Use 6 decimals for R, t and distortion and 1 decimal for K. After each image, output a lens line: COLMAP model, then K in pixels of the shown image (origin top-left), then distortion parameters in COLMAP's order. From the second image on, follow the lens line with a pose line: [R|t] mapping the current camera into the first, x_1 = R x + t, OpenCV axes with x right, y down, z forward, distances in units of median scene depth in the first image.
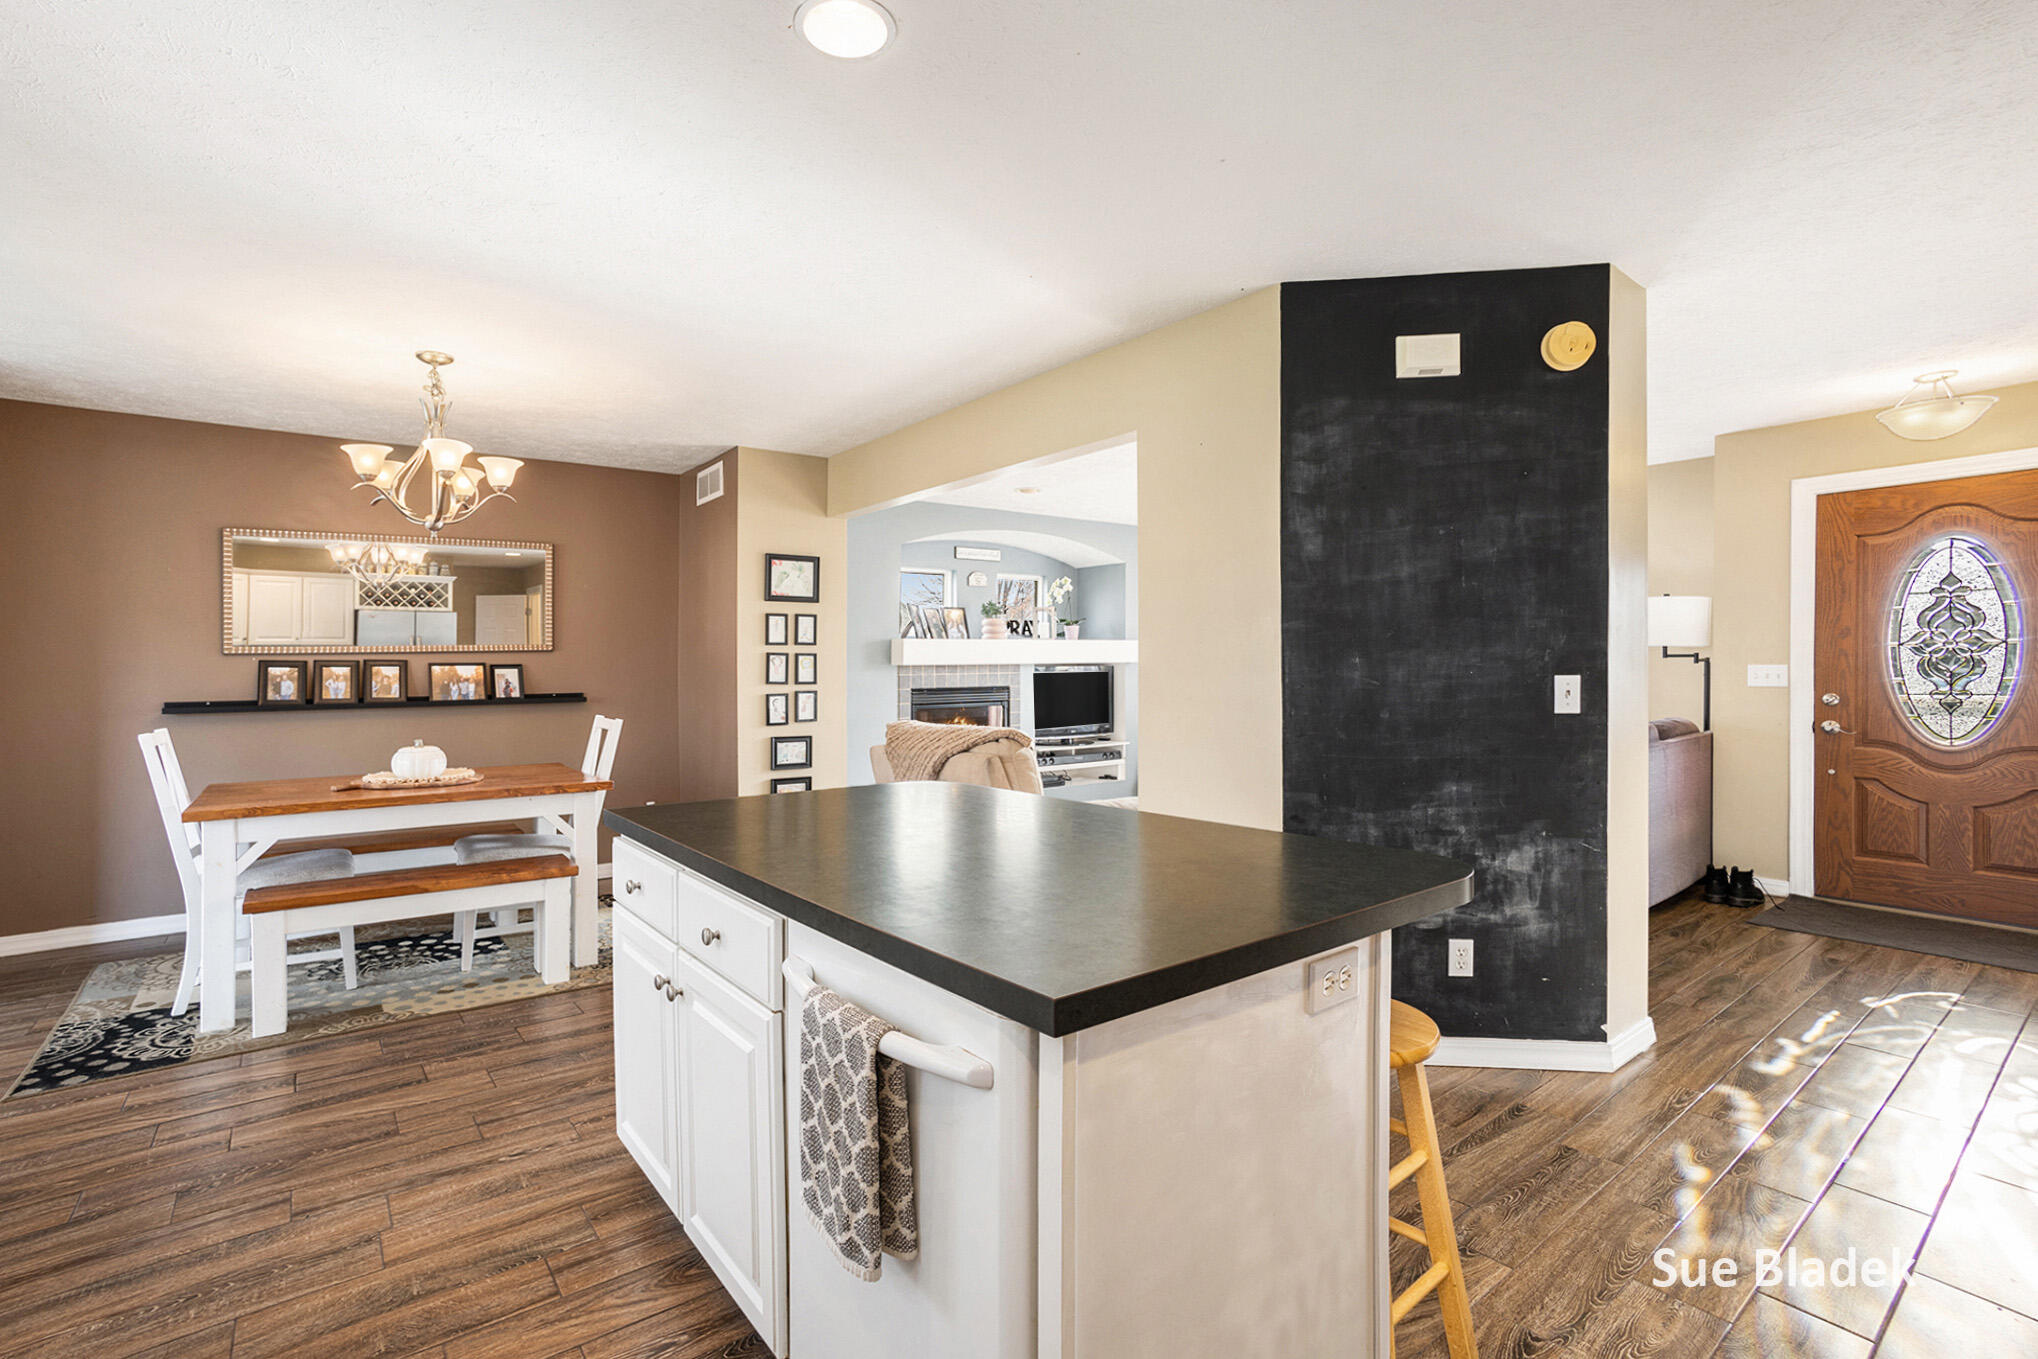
lens RADIAL K [[923.3, 0, 1002.0], [0, 923.3, 691.7], [0, 0, 1]] dist [-0.068769, 0.037564]
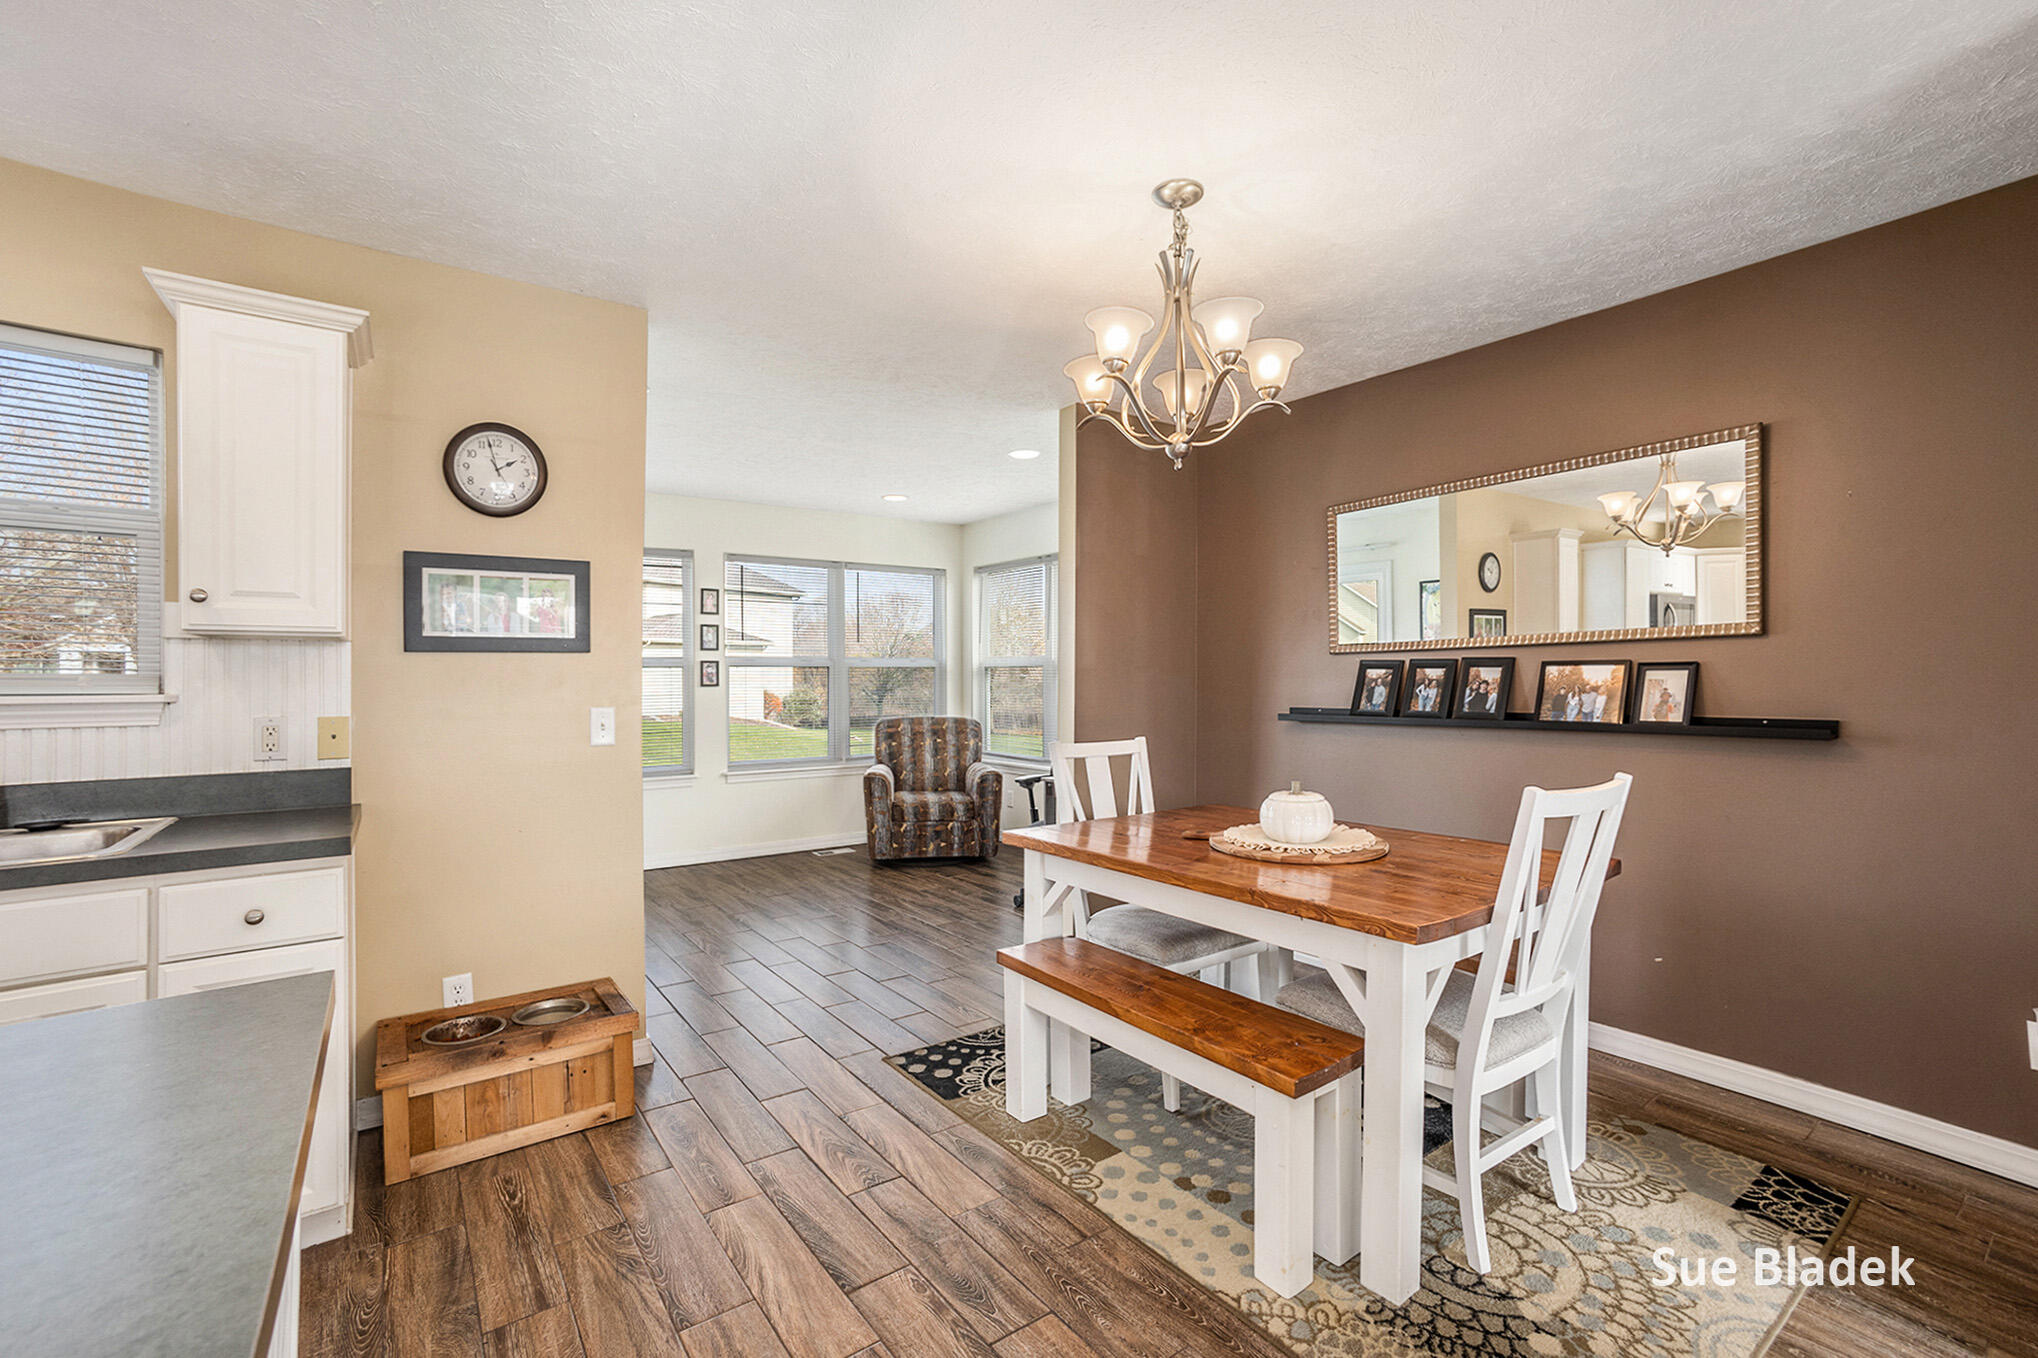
lens RADIAL K [[919.3, 0, 1028.3], [0, 919.3, 672.9], [0, 0, 1]] dist [-0.069991, 0.048137]
pose [[-0.001780, 0.002966, -0.999994, 0.011631], [-0.018399, 0.999826, 0.002999, -0.018115], [0.999829, 0.018404, -0.001725, 0.607775]]
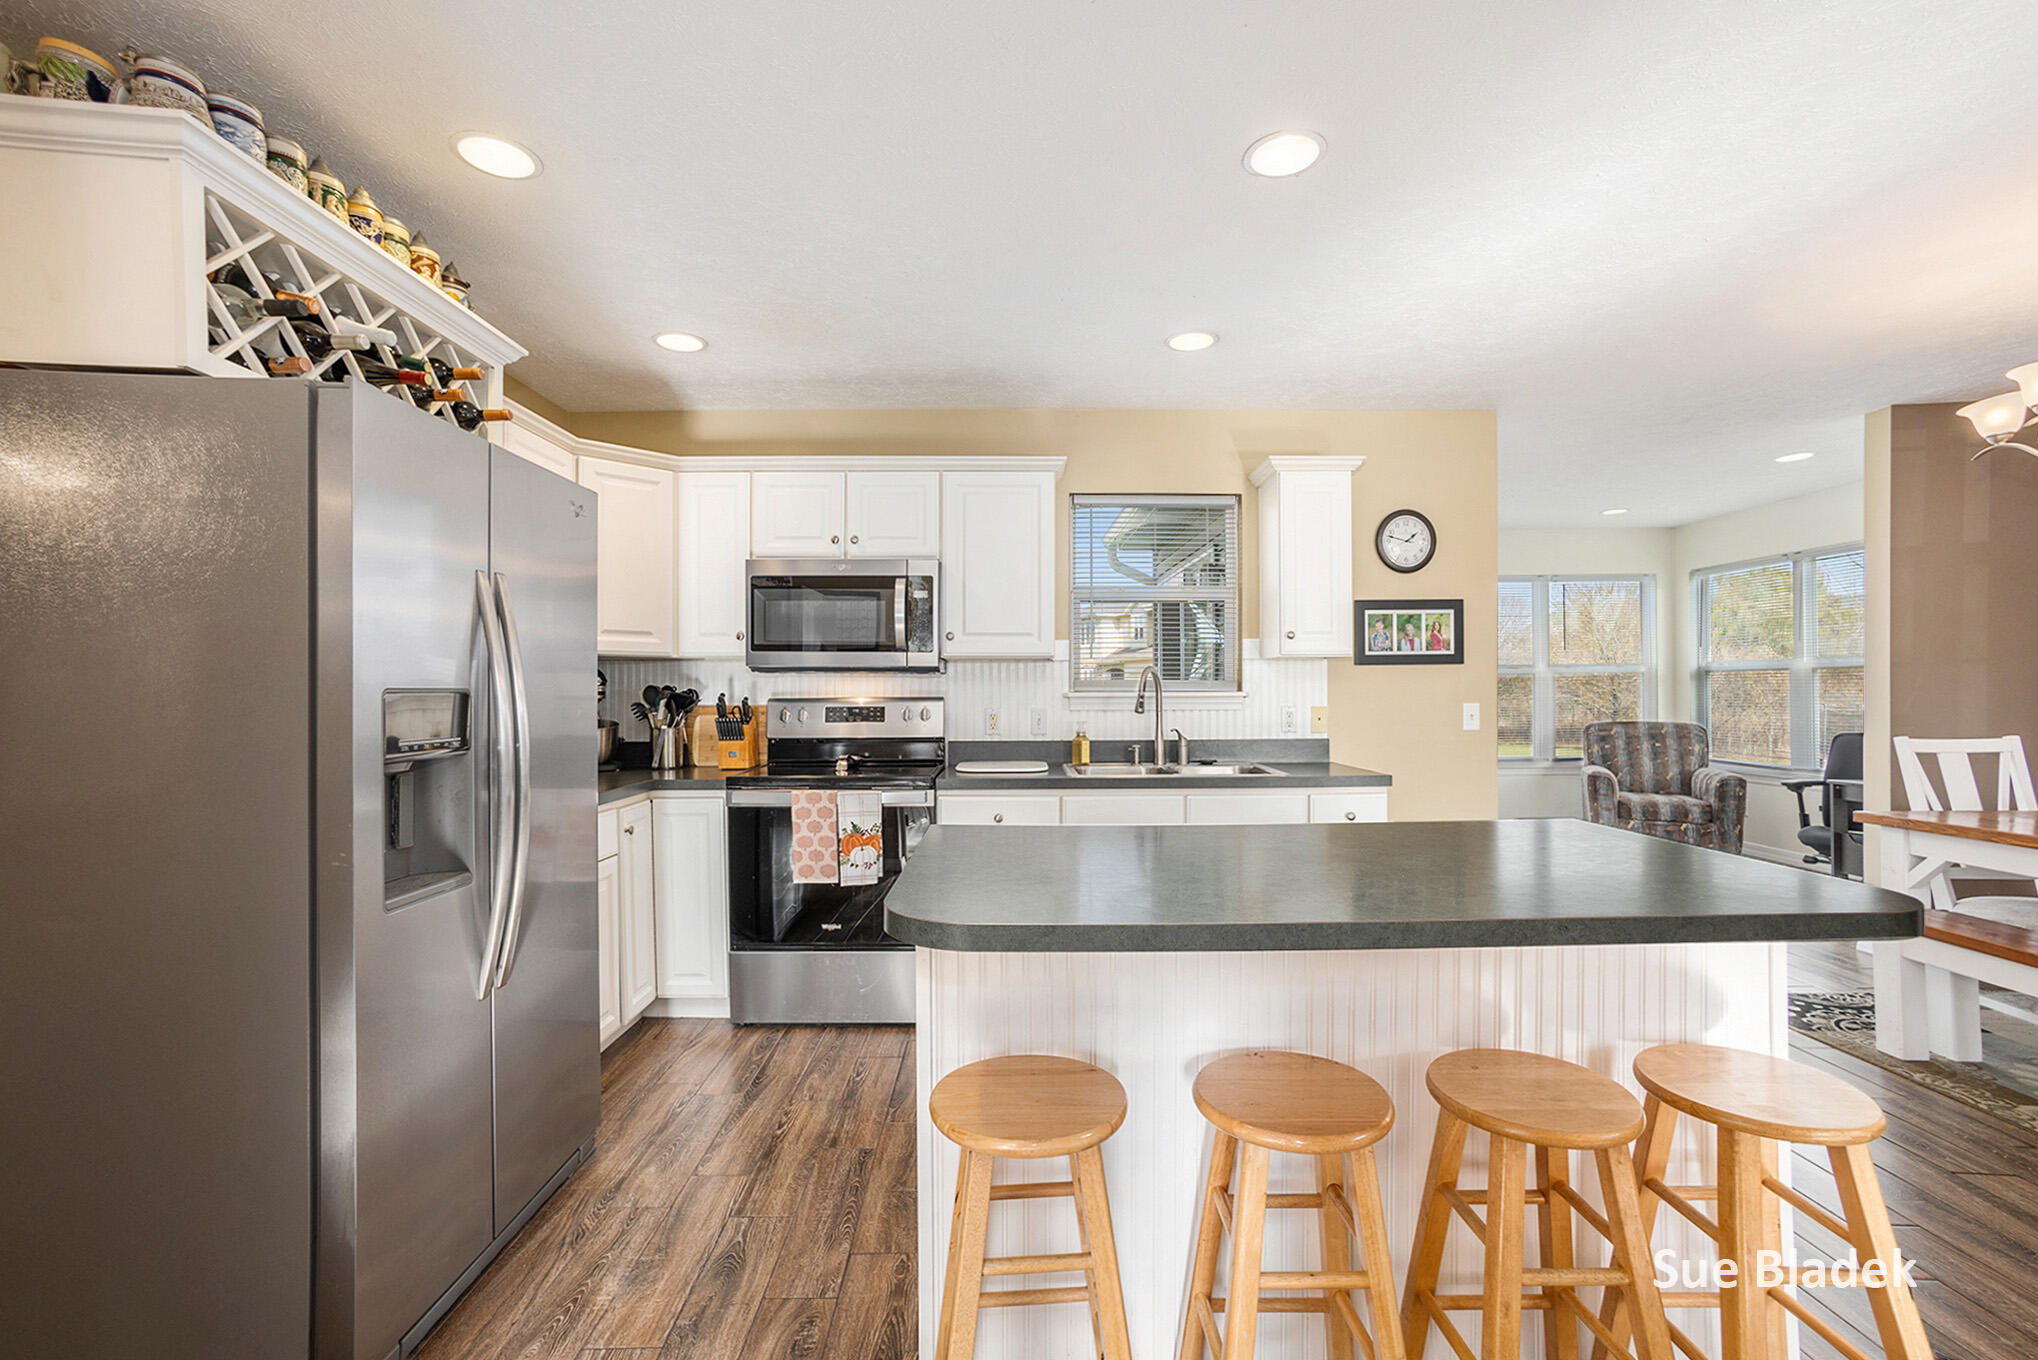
lens RADIAL K [[923.3, 0, 1002.0], [0, 923.3, 692.2], [0, 0, 1]] dist [-0.068769, 0.037564]
pose [[-0.588235, 0.014305, -0.808564, 0.330974], [-0.008555, 0.999677, 0.023911, -0.015060], [0.808645, 0.020983, -0.587923, 0.471490]]
